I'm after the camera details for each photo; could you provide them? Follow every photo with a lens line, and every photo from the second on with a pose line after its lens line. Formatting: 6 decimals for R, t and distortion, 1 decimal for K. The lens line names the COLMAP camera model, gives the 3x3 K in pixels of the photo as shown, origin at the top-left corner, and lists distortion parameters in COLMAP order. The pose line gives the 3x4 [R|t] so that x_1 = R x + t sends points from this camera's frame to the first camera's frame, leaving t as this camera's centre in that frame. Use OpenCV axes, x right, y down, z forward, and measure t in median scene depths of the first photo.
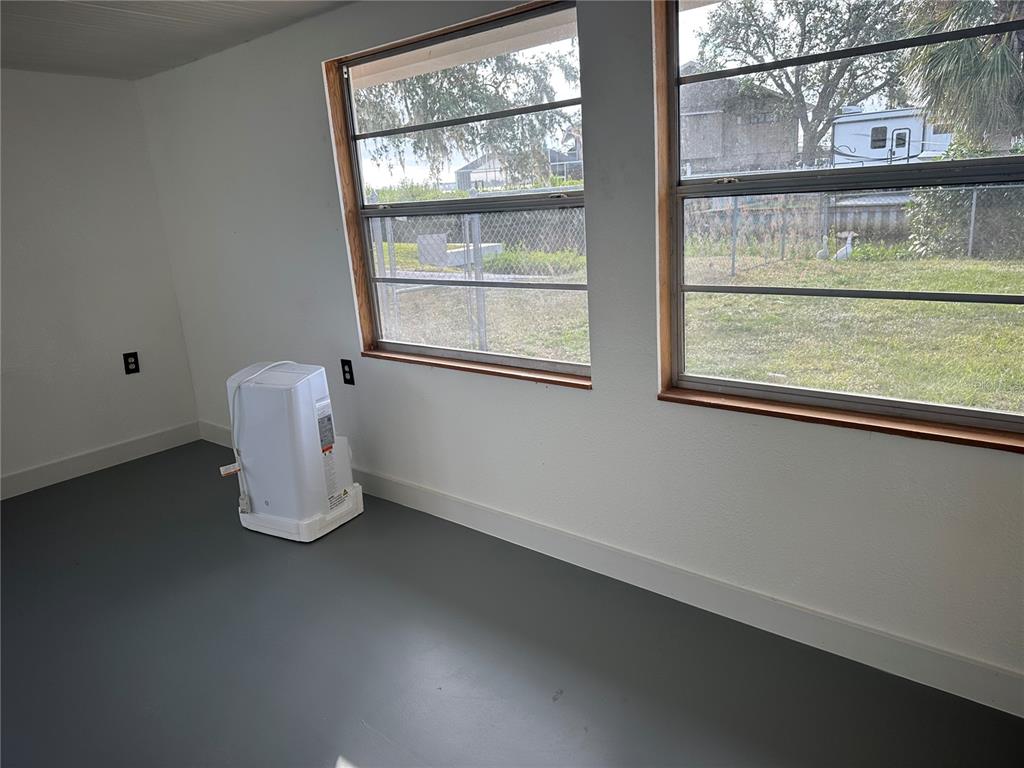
lens RADIAL K [[714.1, 0, 512.0], [0, 714.1, 384.0], [0, 0, 1]] dist [0.085570, -0.081757]
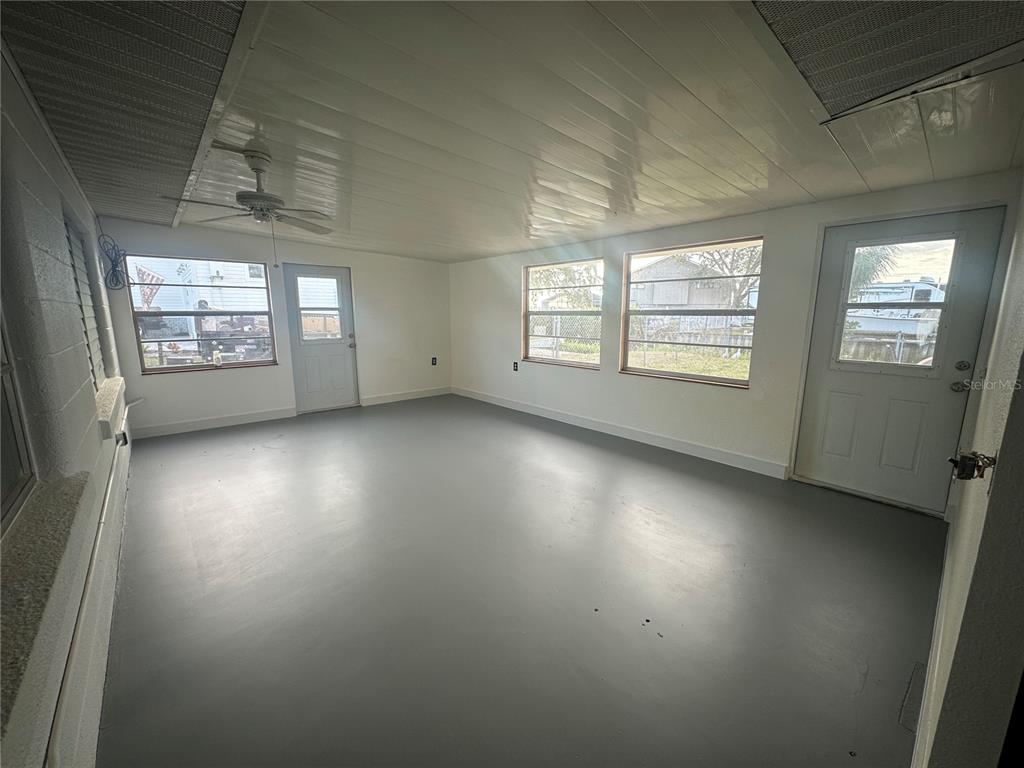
lens RADIAL K [[408.8, 0, 510.6], [0, 408.8, 383.5], [0, 0, 1]] dist [-0.000258, -0.000057]
pose [[0.987517, 0.097722, -0.123534, -0.037477], [-0.108105, 0.990889, -0.080332, 0.192117], [0.114558, 0.092684, 0.989084, -0.652870]]
